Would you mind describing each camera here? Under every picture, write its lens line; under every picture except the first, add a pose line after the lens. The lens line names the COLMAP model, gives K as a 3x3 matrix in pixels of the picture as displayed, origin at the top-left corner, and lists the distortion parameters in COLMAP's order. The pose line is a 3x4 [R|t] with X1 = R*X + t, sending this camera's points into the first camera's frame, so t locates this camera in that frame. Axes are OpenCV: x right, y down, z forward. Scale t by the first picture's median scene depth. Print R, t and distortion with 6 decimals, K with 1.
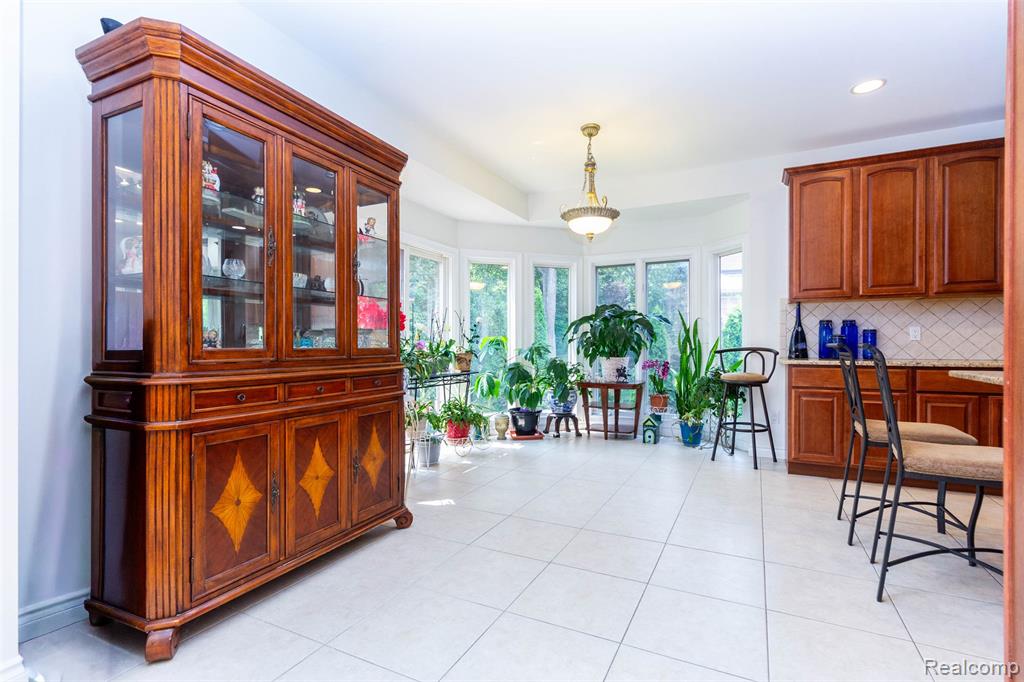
lens RADIAL K [[477.5, 0, 520.1], [0, 477.5, 342.1], [0, 0, 1]] dist [0.000168, 0.002668]
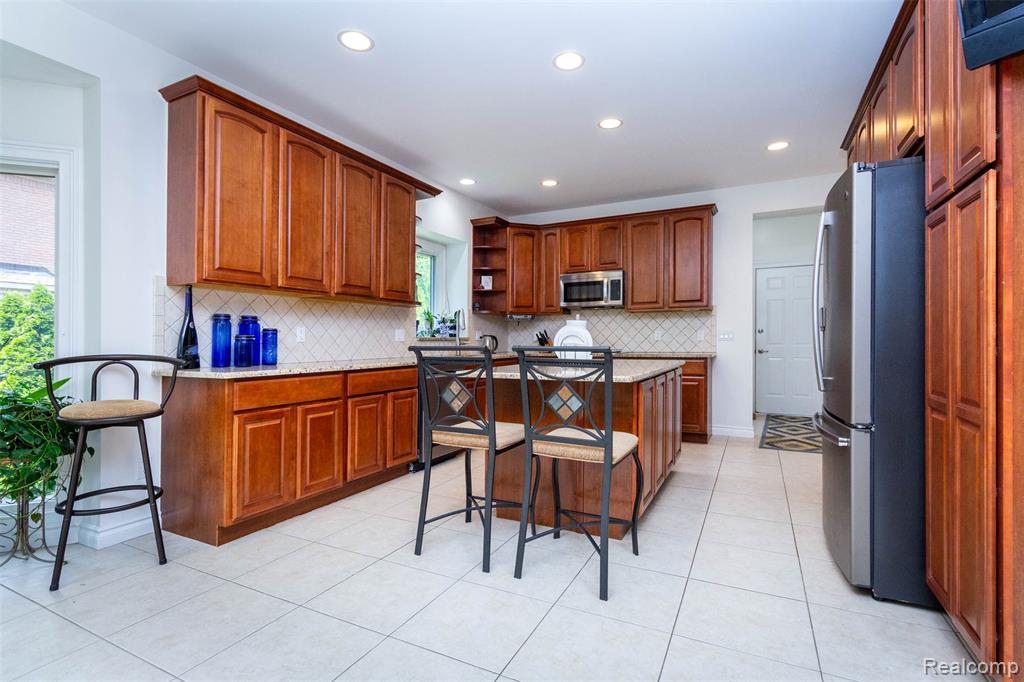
lens RADIAL K [[477.5, 0, 514.1], [0, 477.5, 341.8], [0, 0, 1]] dist [0.000168, 0.002668]
pose [[0.017489, 0.000495, 0.999847, -0.084214], [0.005365, 0.999985, -0.000589, -0.001937], [-0.999833, 0.005374, 0.017486, 0.587621]]
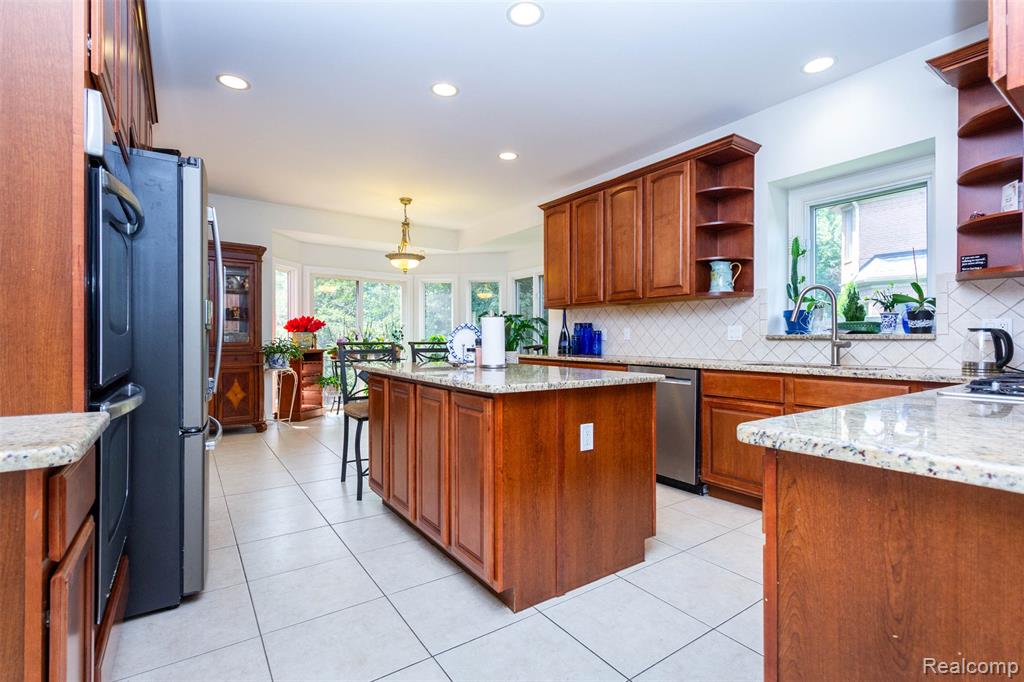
lens RADIAL K [[477.5, 0, 514.7], [0, 477.5, 333.1], [0, 0, 1]] dist [0.000168, 0.002668]
pose [[0.869096, -0.001926, -0.494640, 1.184620], [-0.001478, 0.999978, -0.006489, -0.013116], [0.494642, 0.006371, 0.869074, -0.154290]]
